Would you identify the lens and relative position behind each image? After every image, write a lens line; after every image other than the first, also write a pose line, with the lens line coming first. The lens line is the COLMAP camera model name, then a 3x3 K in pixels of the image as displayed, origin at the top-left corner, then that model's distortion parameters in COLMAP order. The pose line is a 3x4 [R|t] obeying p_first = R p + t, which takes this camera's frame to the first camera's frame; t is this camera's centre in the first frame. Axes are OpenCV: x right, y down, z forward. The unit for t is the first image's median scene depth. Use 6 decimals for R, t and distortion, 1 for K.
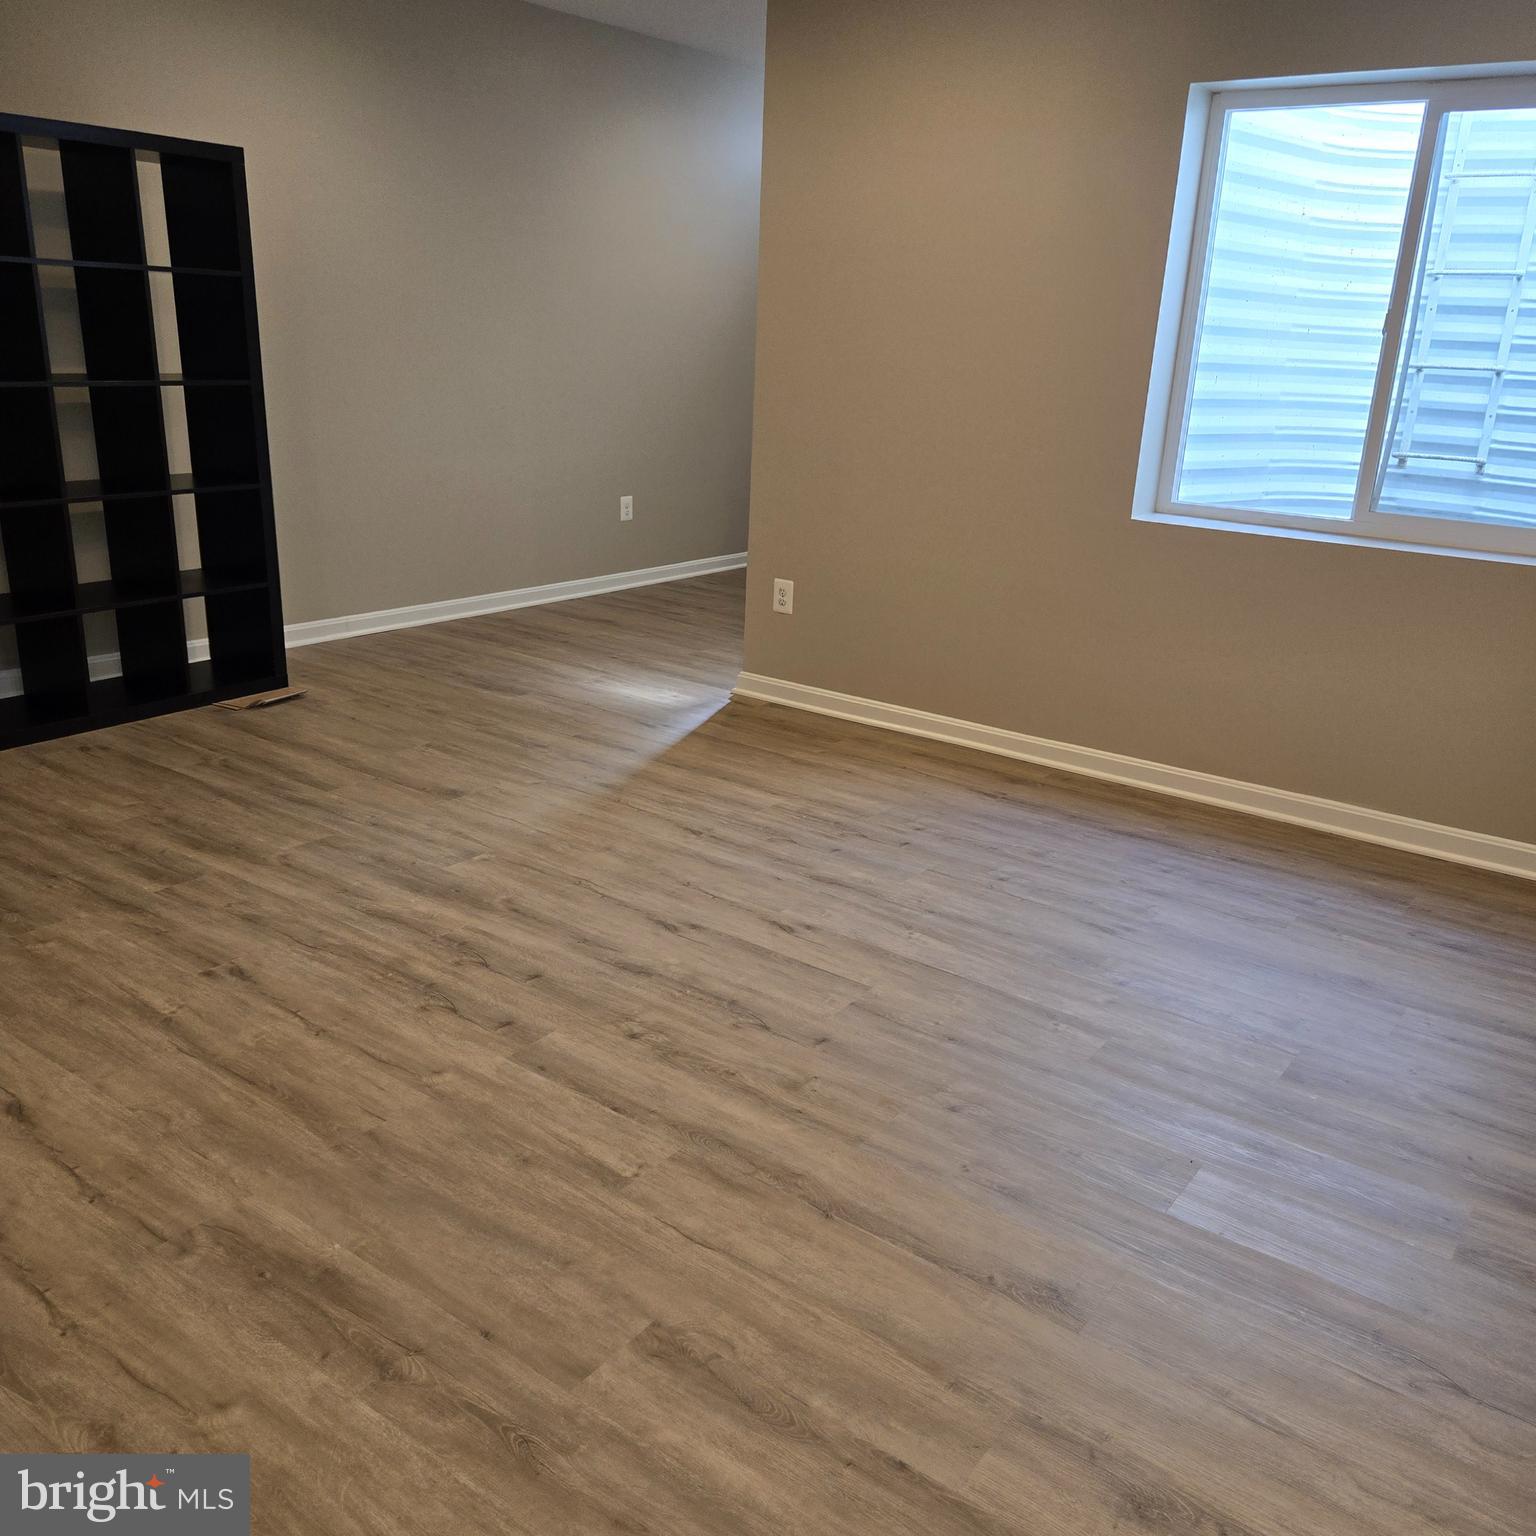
lens RADIAL K [[1372.8, 0, 773.5], [0, 1372.8, 768.0], [0, 0, 1]] dist [0.092525, -0.092557]
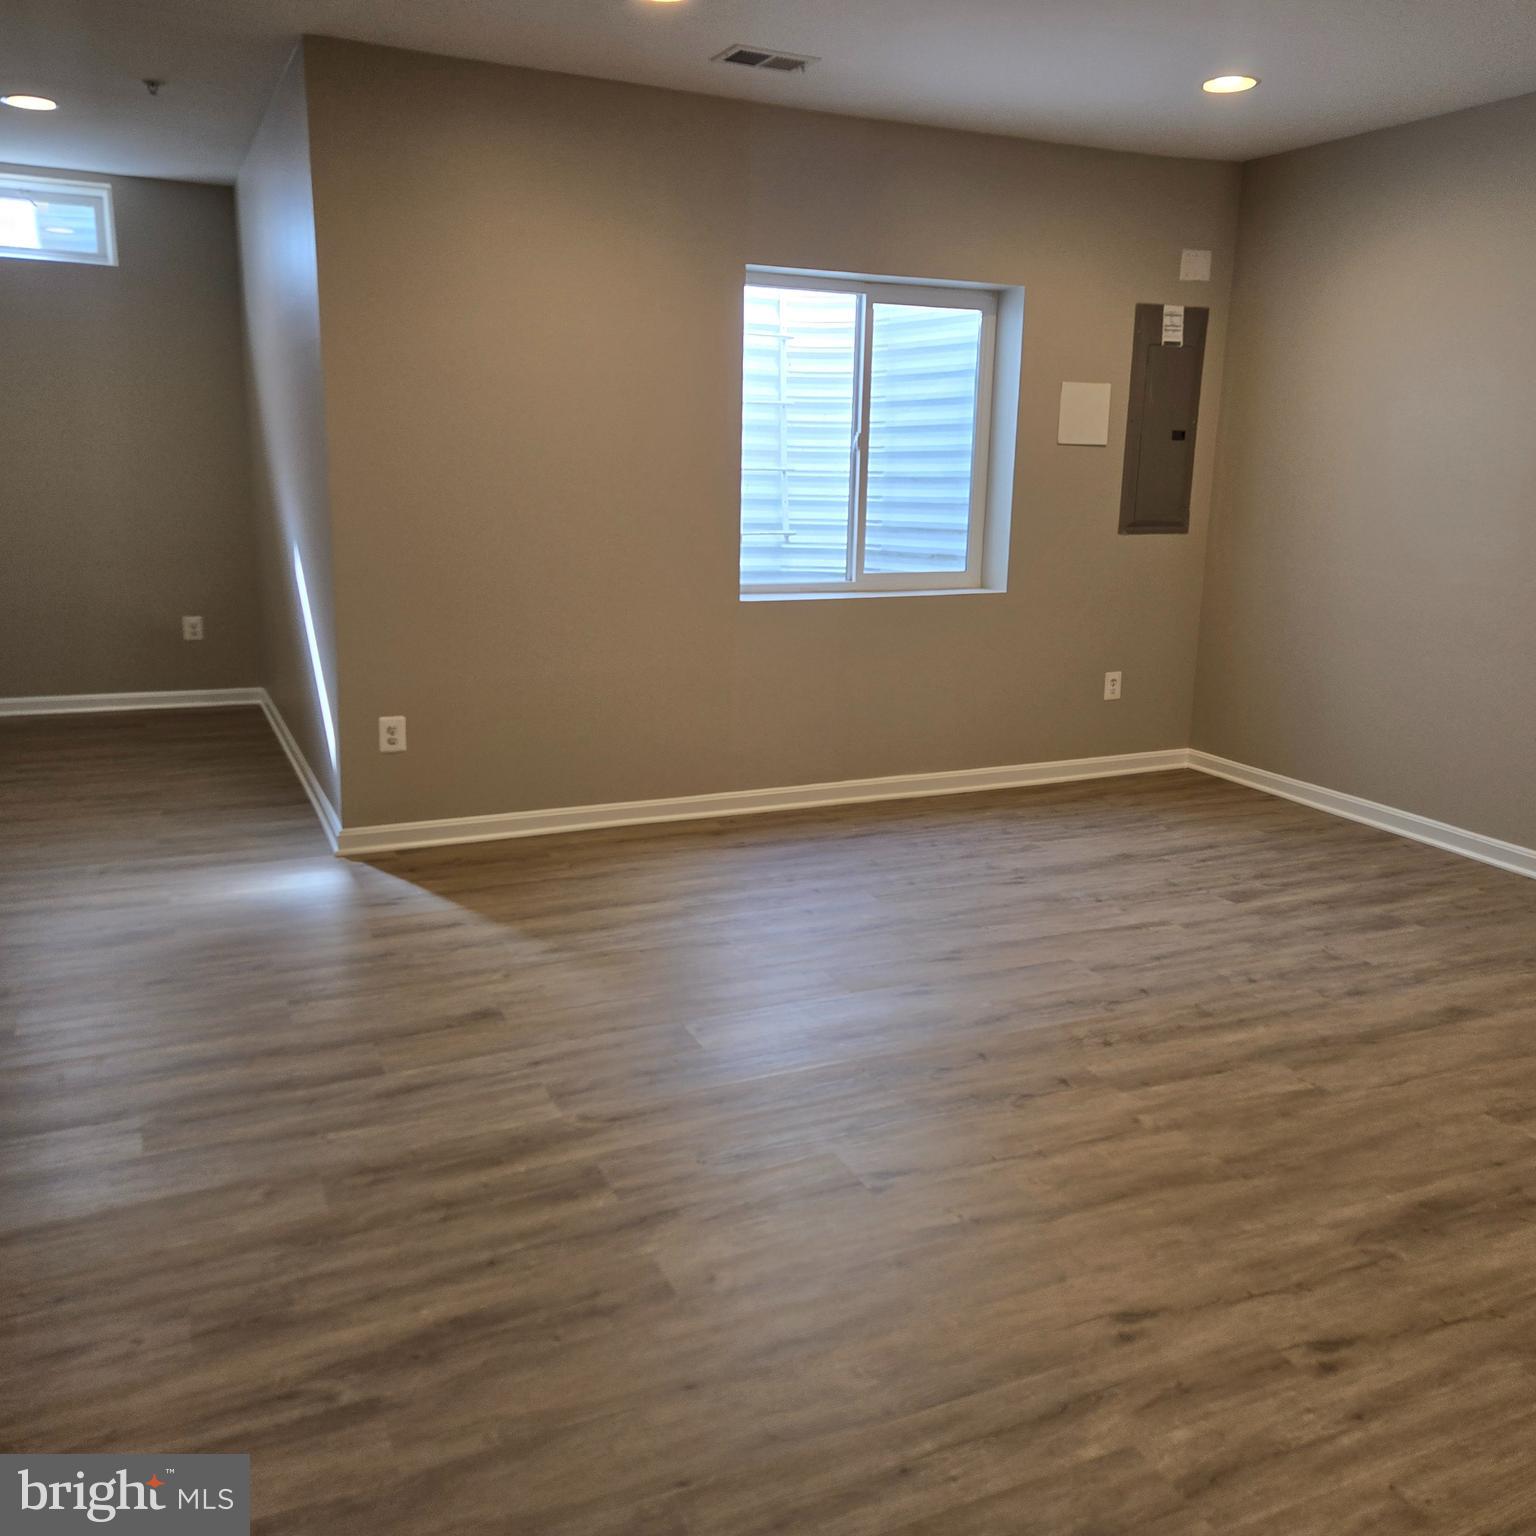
lens RADIAL K [[1372.8, 0, 781.2], [0, 1372.8, 732.5], [0, 0, 1]] dist [0.092525, -0.092557]
pose [[0.478902, -0.211319, 0.852055, -0.939803], [0.270457, 0.958901, 0.085806, -0.192905], [-0.835168, 0.189351, 0.516372, 0.430874]]
